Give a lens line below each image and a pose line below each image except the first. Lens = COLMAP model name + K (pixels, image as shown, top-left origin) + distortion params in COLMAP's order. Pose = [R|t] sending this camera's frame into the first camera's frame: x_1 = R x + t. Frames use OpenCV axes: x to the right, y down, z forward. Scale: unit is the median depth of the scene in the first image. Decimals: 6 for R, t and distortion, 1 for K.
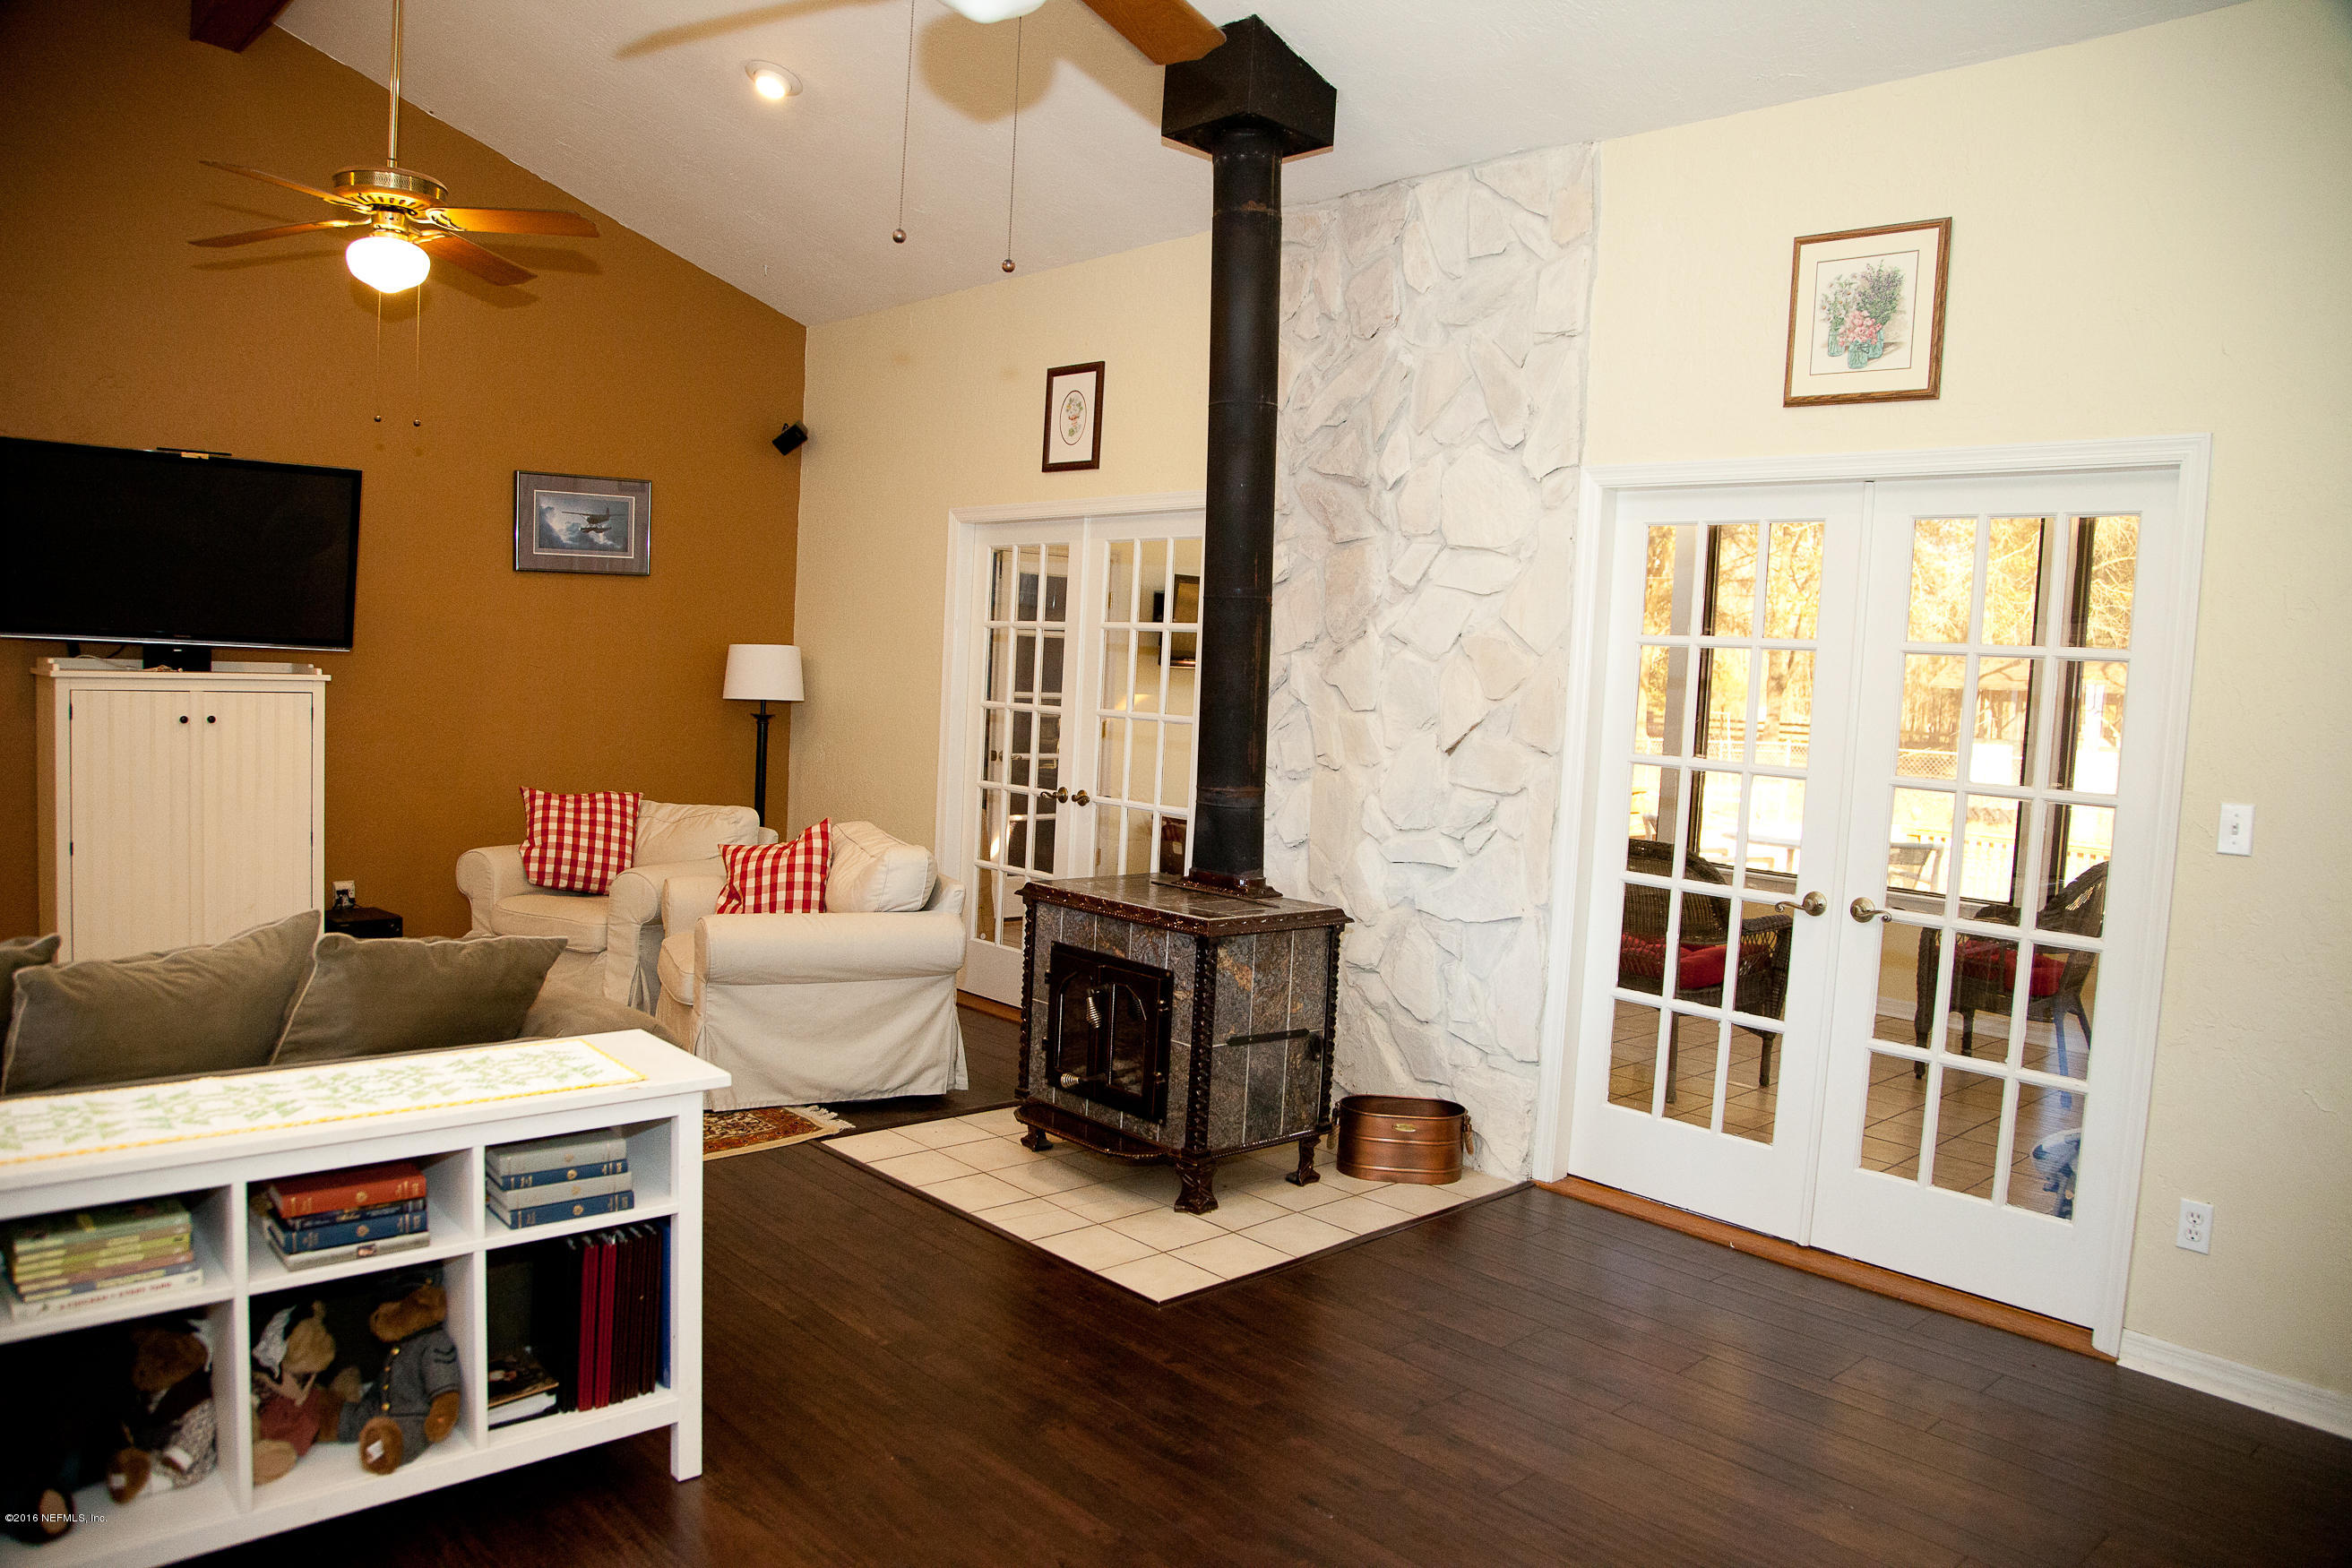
lens RADIAL K [[1591.9, 0, 1176.0], [0, 1591.9, 784.0], [0, 0, 1]] dist [-0.119076, 0.001151]
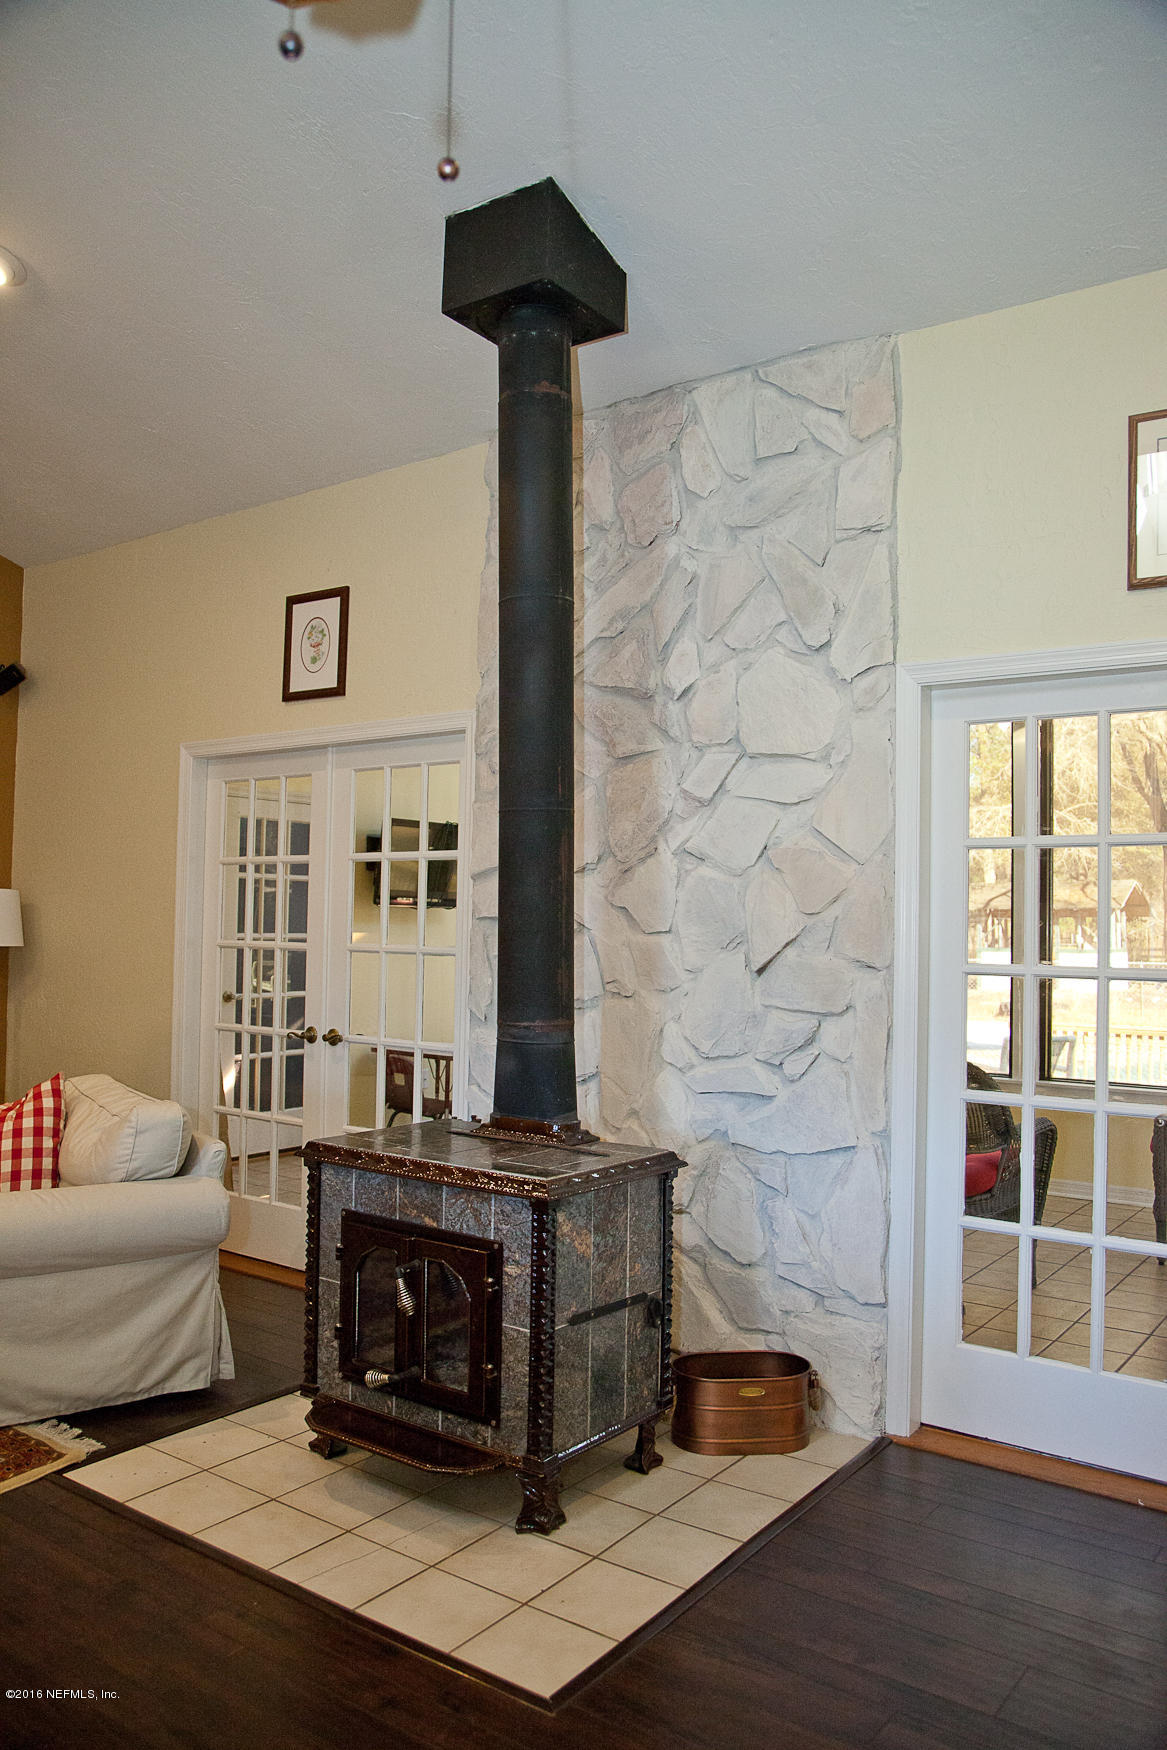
lens RADIAL K [[1302.8, 0, 583.5], [0, 1302.8, 875.0], [0, 0, 1]] dist [-0.111594, 0.099746]
pose [[0.981279, -0.025767, 0.190863, -0.077522], [0.045291, 0.994091, -0.098650, -0.006193], [-0.187193, 0.105448, 0.976647, 0.271459]]
